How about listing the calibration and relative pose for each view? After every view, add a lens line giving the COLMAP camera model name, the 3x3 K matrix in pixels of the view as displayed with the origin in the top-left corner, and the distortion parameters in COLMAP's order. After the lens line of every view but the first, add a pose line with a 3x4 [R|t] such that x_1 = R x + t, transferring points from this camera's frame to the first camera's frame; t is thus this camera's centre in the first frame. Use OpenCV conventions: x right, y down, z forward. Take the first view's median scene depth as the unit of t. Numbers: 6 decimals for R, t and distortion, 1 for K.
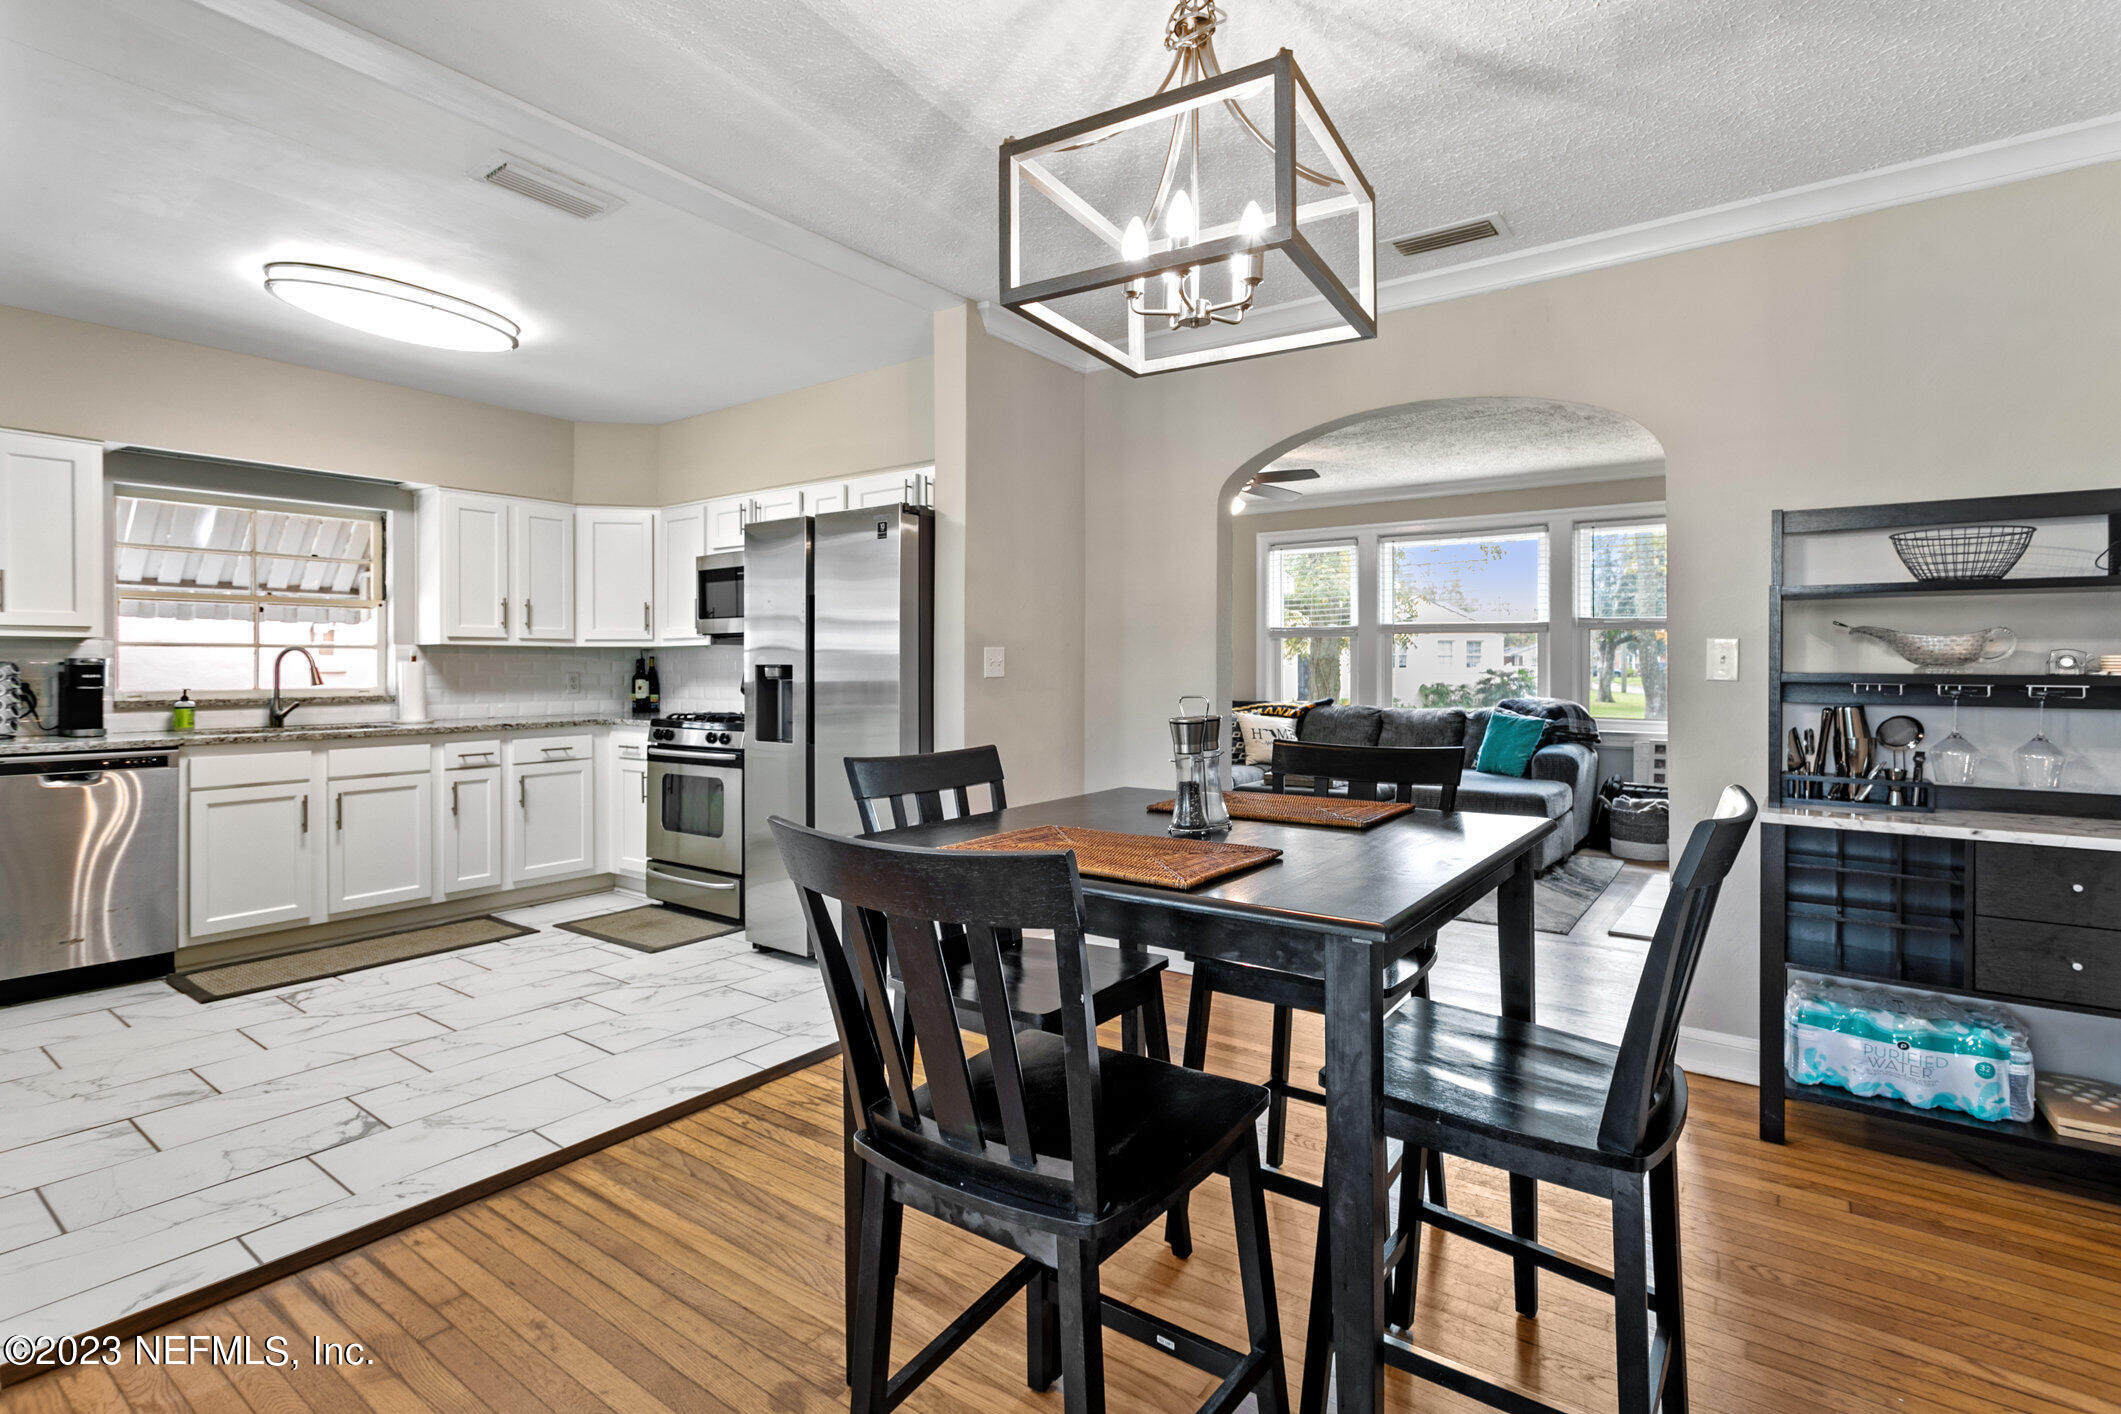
lens RADIAL K [[1024.9, 0, 1056.2], [0, 1024.9, 665.5], [0, 0, 1]] dist [0.001724, 0.000010]
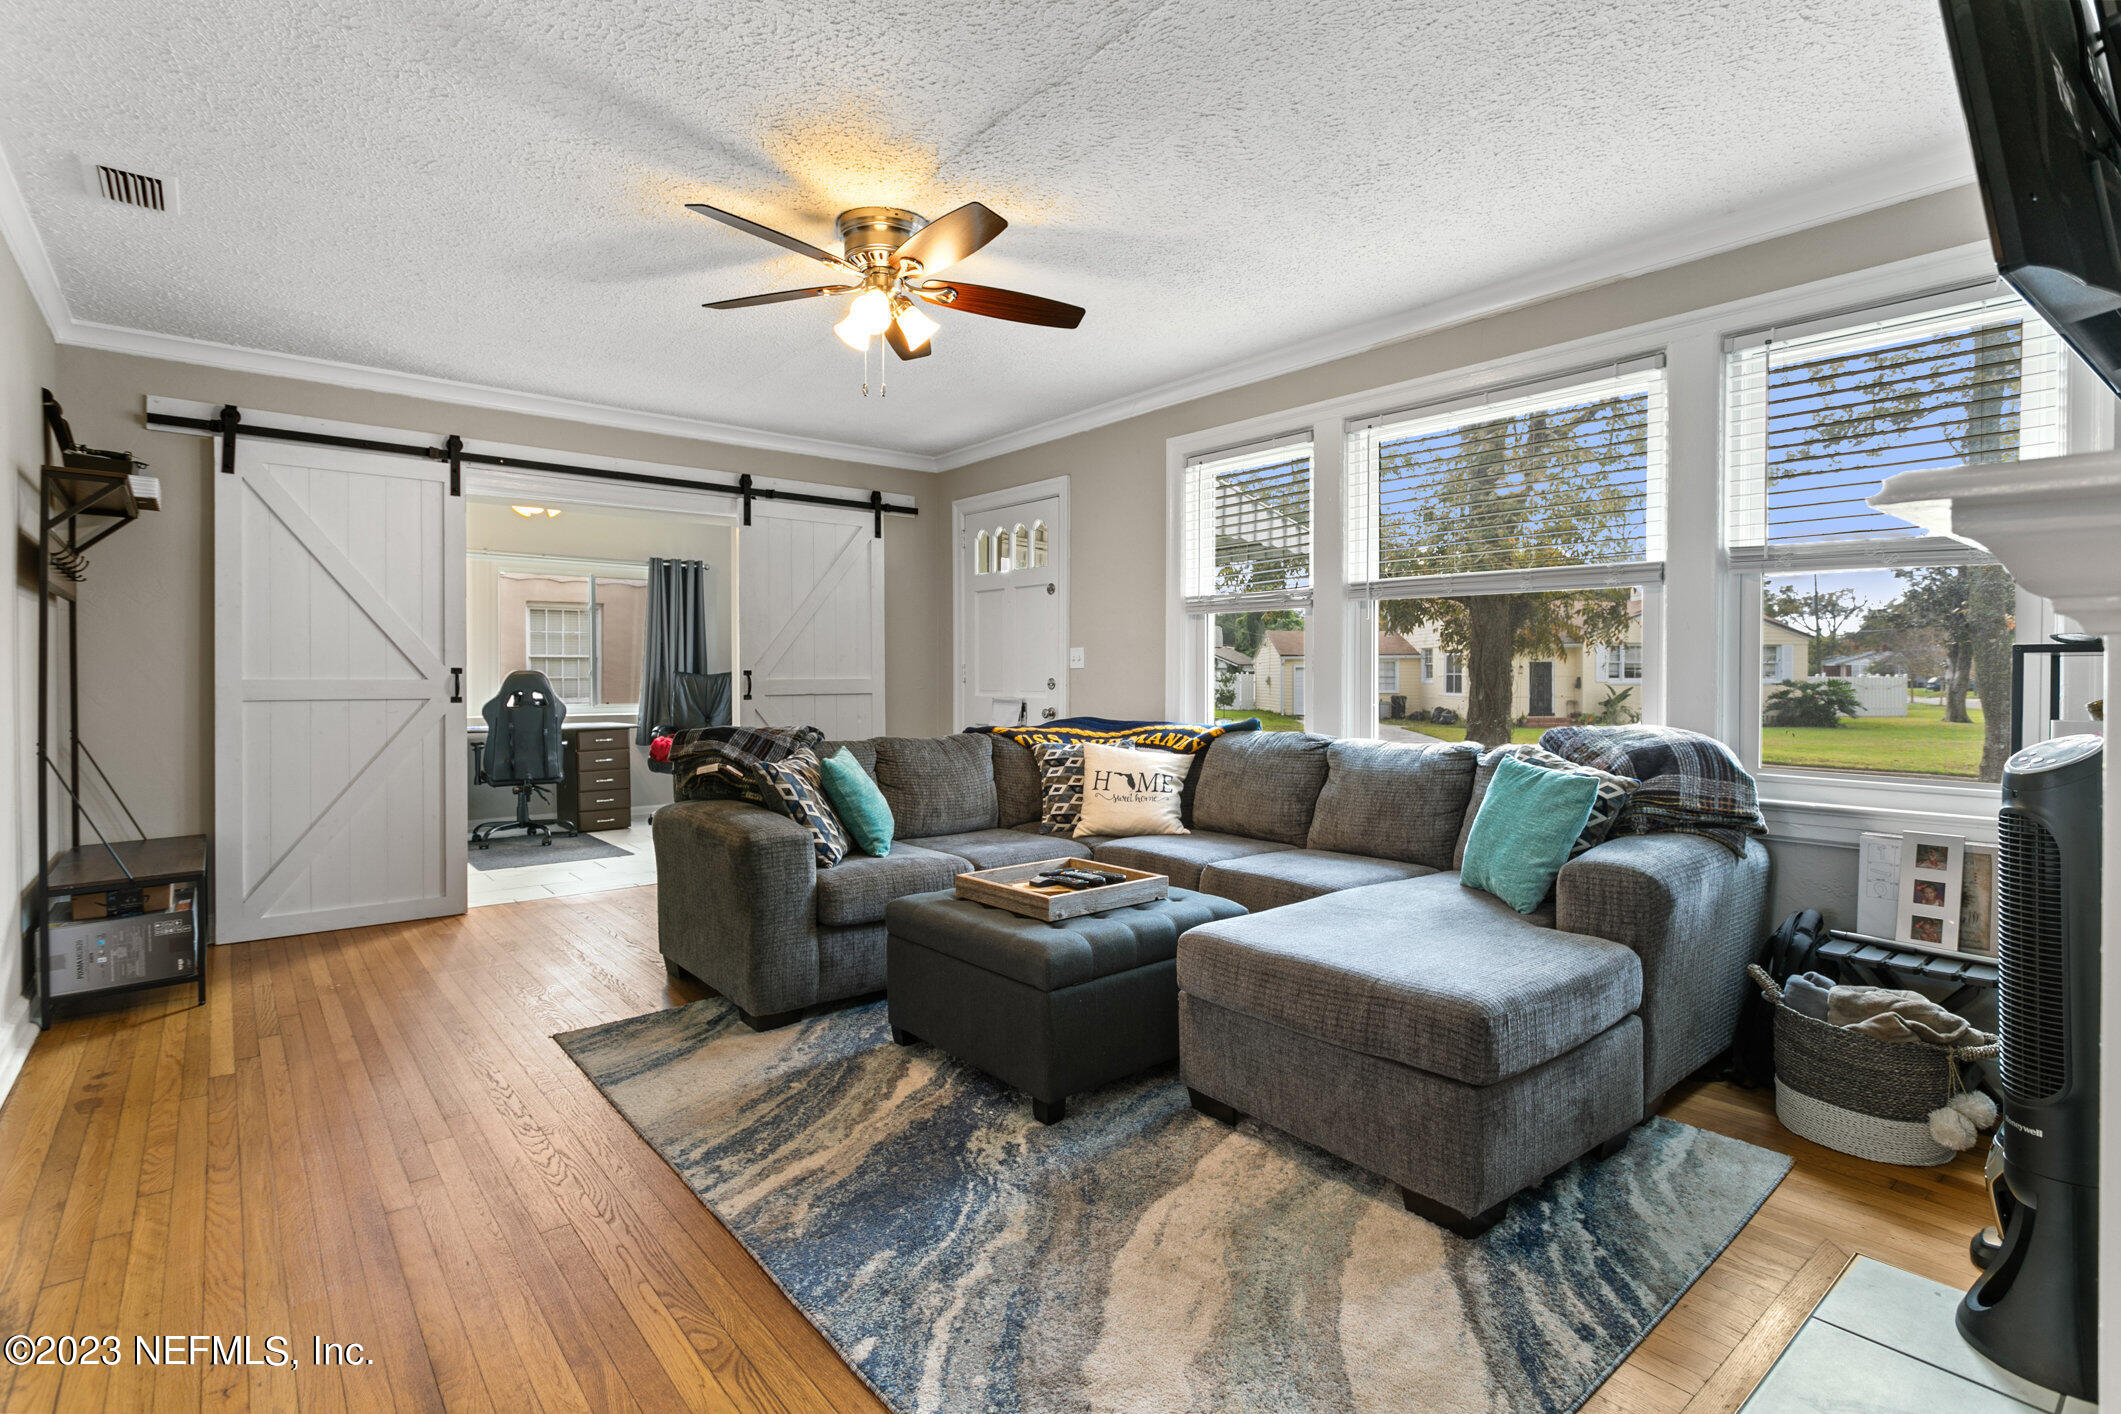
lens RADIAL K [[1005.2, 0, 1053.4], [0, 1005.2, 690.2], [0, 0, 1]] dist [0.000507, 0.000181]
pose [[0.969485, 0.004007, -0.245119, 0.332180], [-0.000814, 0.999914, 0.013126, 0.010527], [0.245151, -0.012526, 0.969404, 0.502935]]
